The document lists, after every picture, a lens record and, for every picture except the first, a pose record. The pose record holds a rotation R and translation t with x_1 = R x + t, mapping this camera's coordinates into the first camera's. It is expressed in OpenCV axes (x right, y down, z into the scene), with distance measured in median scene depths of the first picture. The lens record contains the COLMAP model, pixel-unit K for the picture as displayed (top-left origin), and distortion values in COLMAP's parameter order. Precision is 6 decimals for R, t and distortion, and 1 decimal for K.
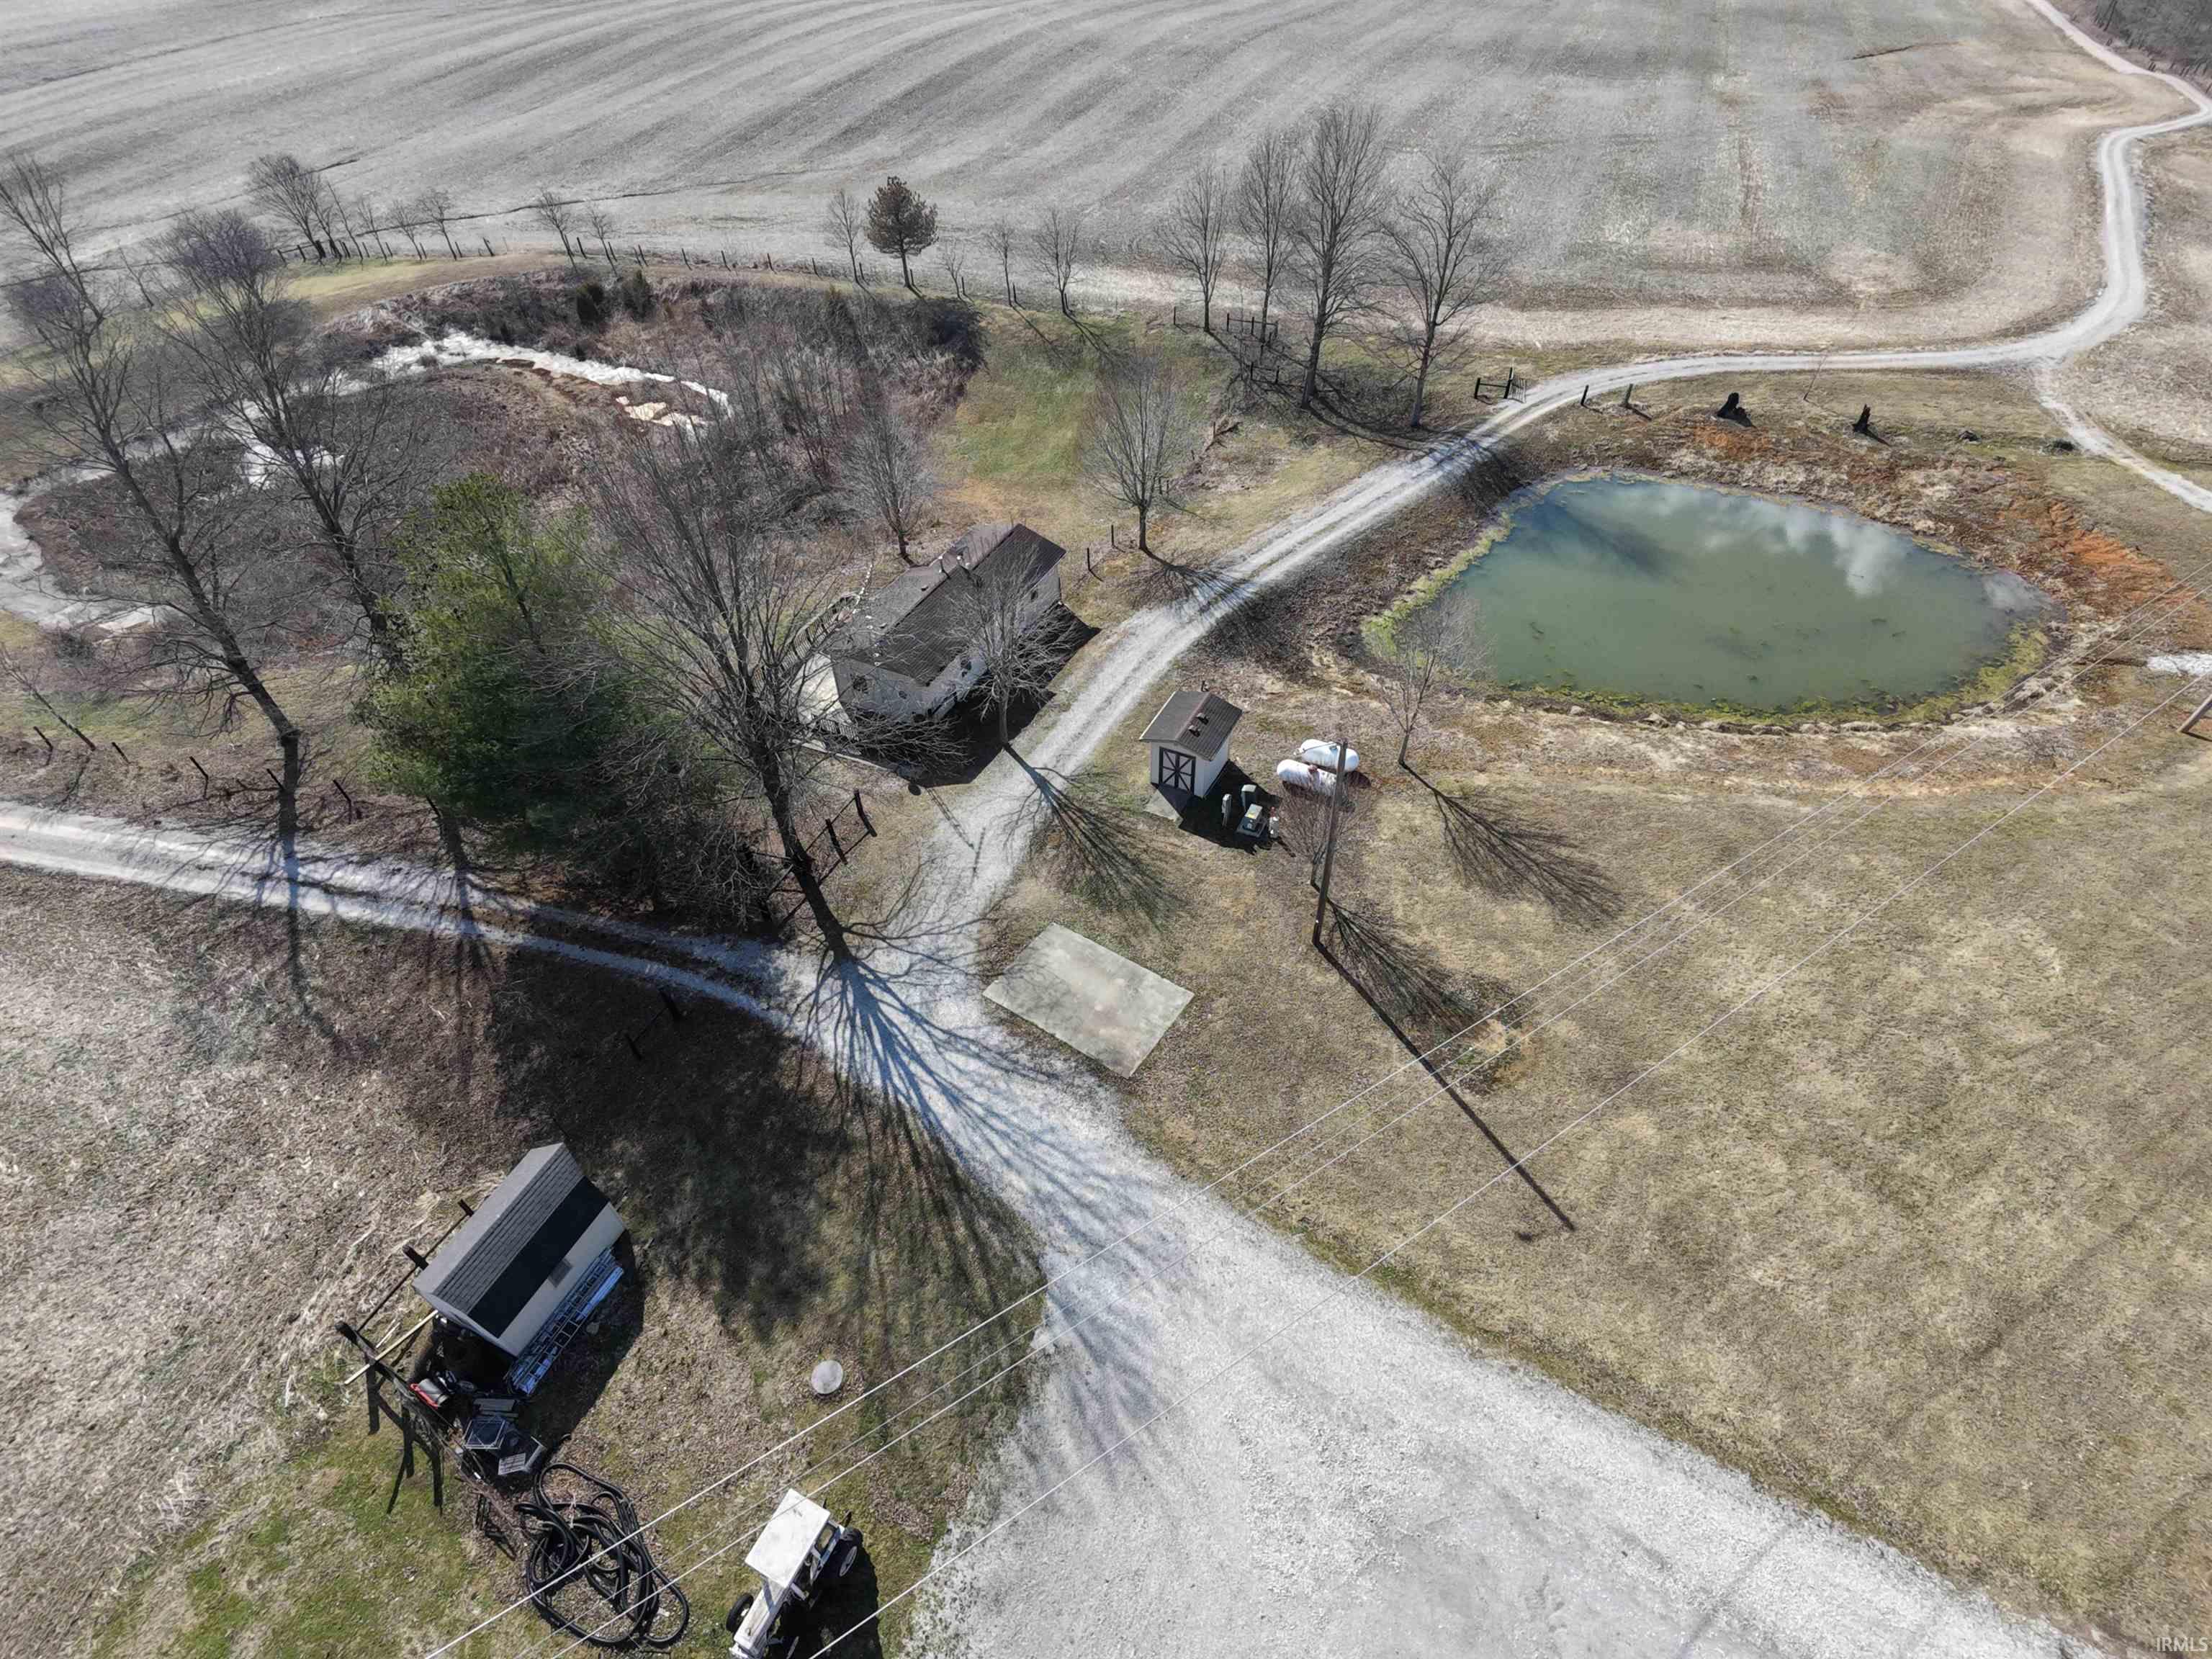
lens RADIAL K [[1059.5, 0, 1106.1], [0, 1059.5, 832.1], [0, 0, 1]] dist [-0.002924, 0.003071]
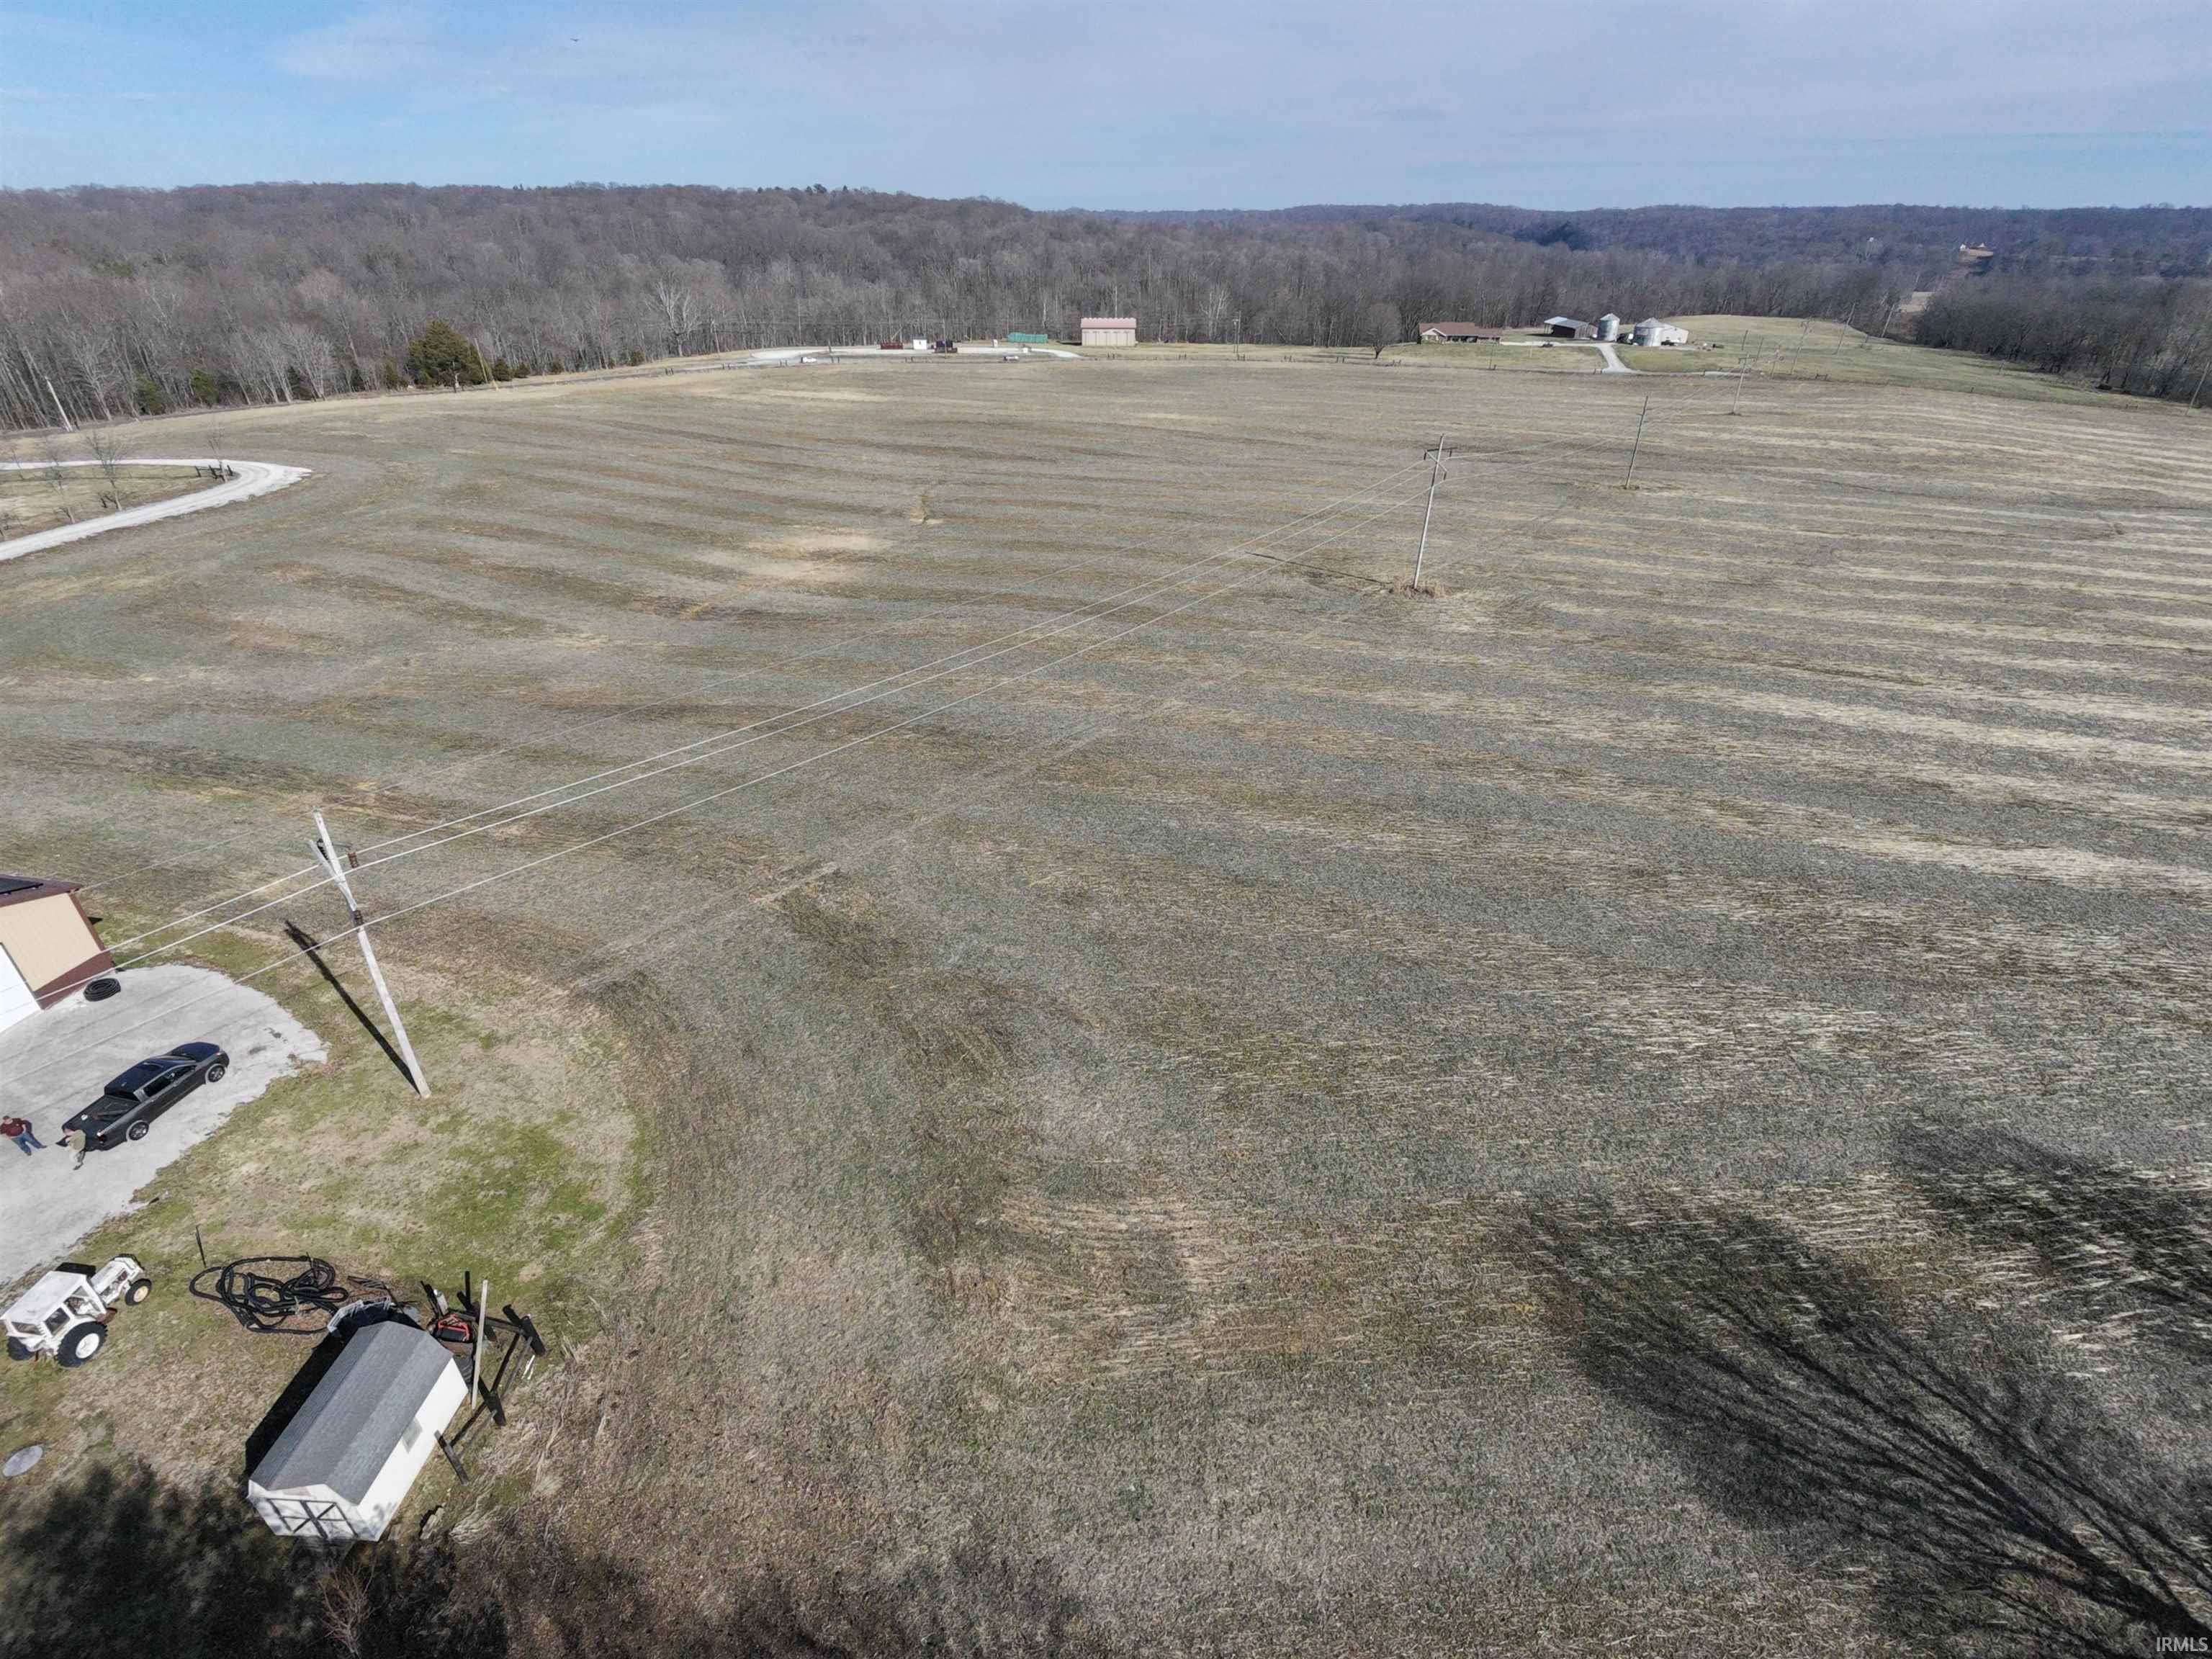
lens RADIAL K [[1061.0, 0, 1105.5], [0, 1061.0, 819.5], [0, 0, 1]] dist [-0.002652, 0.003544]
pose [[-0.936372, 0.172432, -0.305737, -0.509173], [-0.249365, 0.286219, 0.925146, -0.437992], [0.247033, 0.942521, -0.225009, 0.438599]]
